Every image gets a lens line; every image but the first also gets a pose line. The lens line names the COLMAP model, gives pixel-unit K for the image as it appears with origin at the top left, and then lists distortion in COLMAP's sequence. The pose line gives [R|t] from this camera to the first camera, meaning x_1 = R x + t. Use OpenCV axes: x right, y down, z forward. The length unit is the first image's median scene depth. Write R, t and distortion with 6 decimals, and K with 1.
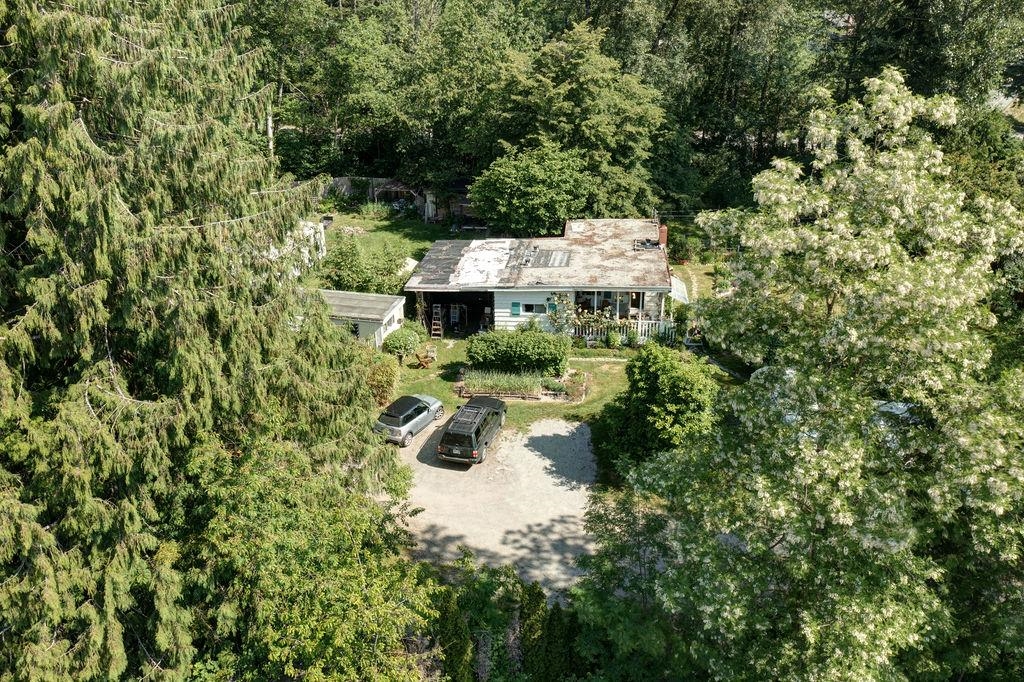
lens RADIAL K [[806.4, 0, 516.8], [0, 806.4, 338.8], [0, 0, 1]] dist [-0.003007, 0.011503]
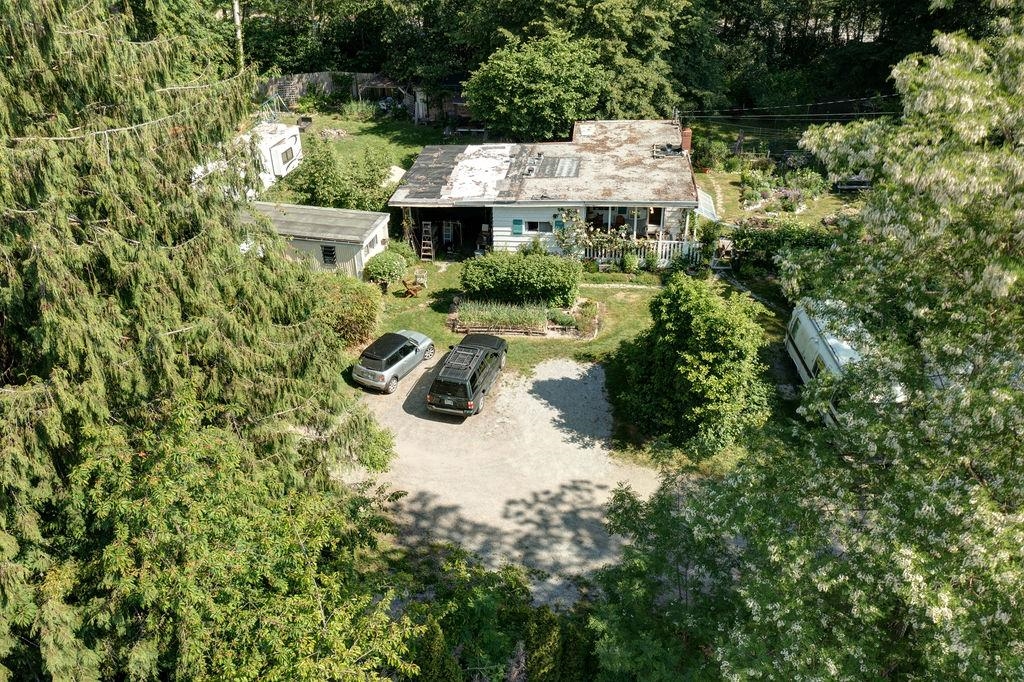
lens RADIAL K [[806.4, 0, 520.9], [0, 806.4, 333.8], [0, 0, 1]] dist [-0.003007, 0.011503]
pose [[0.999988, -0.002503, 0.004249, -0.002036], [0.002001, 0.993453, 0.114226, -0.026648], [-0.004507, -0.114217, 0.993446, 0.149505]]
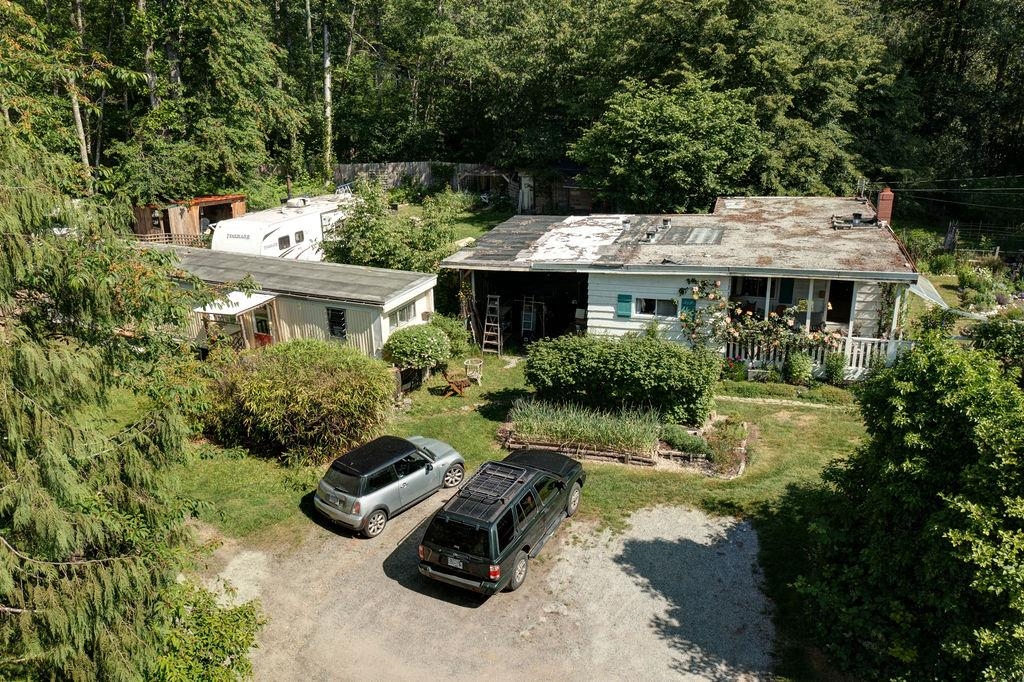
lens RADIAL K [[806.4, 0, 522.3], [0, 806.4, 340.6], [0, 0, 1]] dist [-0.003007, 0.011503]
pose [[0.985444, 0.053275, -0.161434, 0.025649], [-0.066465, 0.994780, -0.077431, 0.044638], [0.156467, 0.087034, 0.983841, 0.506363]]
